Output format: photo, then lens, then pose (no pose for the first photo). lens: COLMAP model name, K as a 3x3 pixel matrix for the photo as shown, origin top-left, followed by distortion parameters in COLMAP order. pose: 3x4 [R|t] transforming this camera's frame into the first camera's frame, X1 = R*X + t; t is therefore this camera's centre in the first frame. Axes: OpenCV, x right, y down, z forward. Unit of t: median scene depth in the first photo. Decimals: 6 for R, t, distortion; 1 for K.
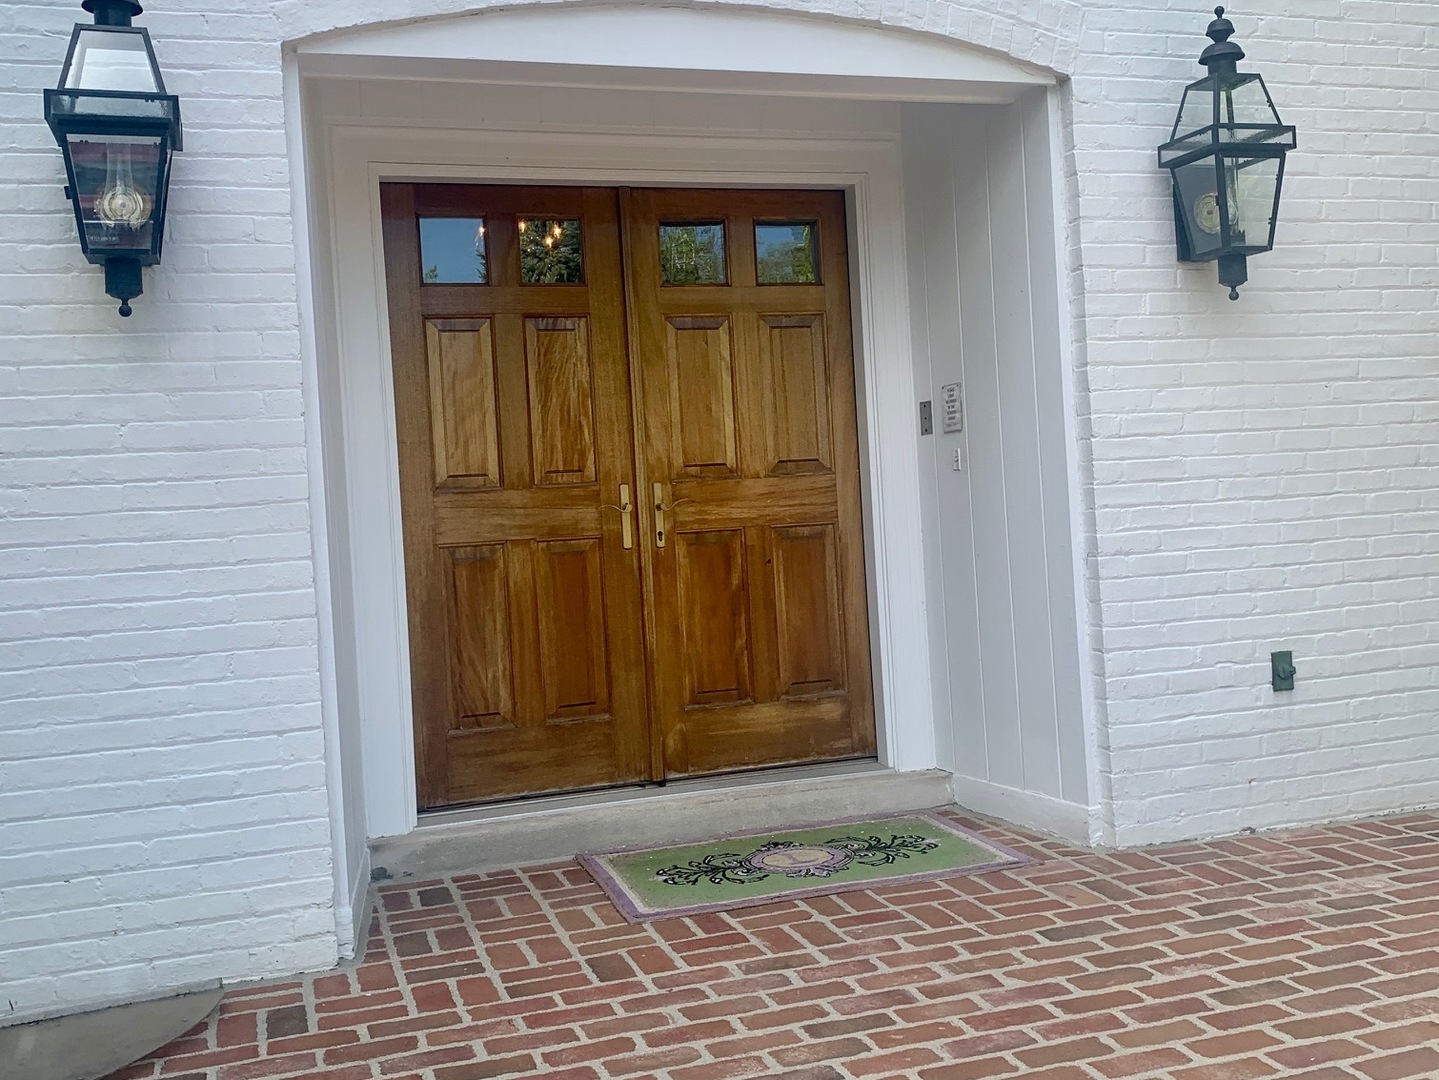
lens RADIAL K [[1410.5, 0, 724.7], [0, 1410.5, 538.3], [0, 0, 1]] dist [-0.026548, 0.000000]
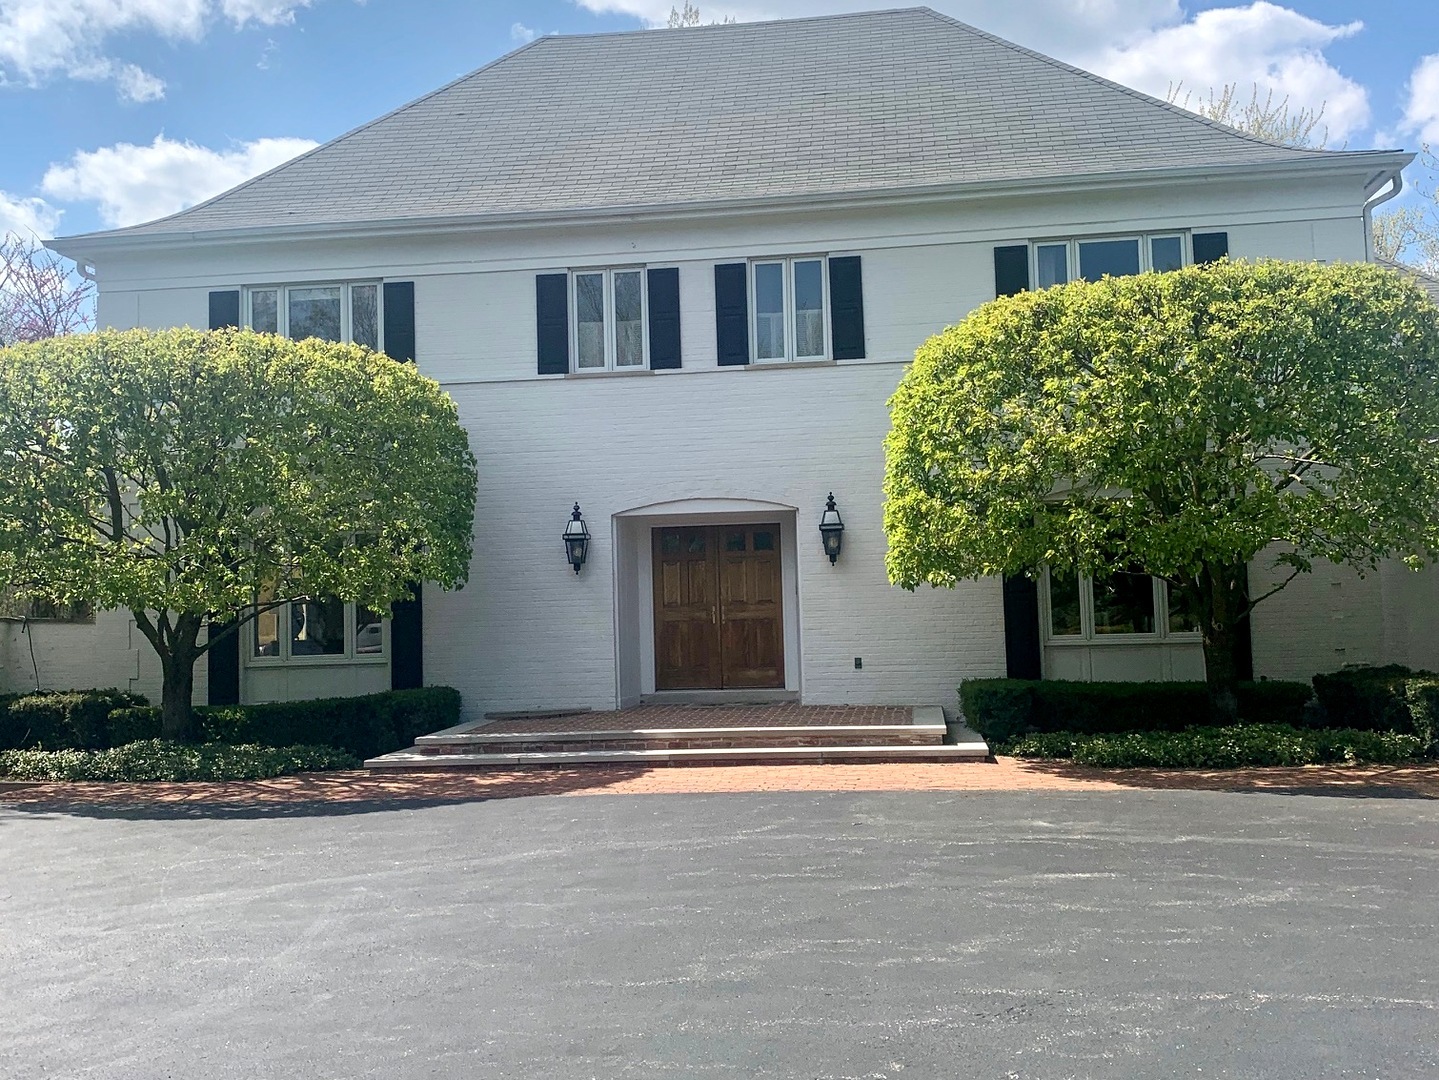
lens RADIAL K [[1410.5, 0, 717.8], [0, 1410.5, 538.8], [0, 0, 1]] dist [-0.026548, 0.000000]
pose [[0.906531, 0.012074, -0.421966, 1.521045], [-0.034557, 0.998359, -0.045674, -0.046904], [0.420722, 0.055987, 0.905460, -2.381237]]
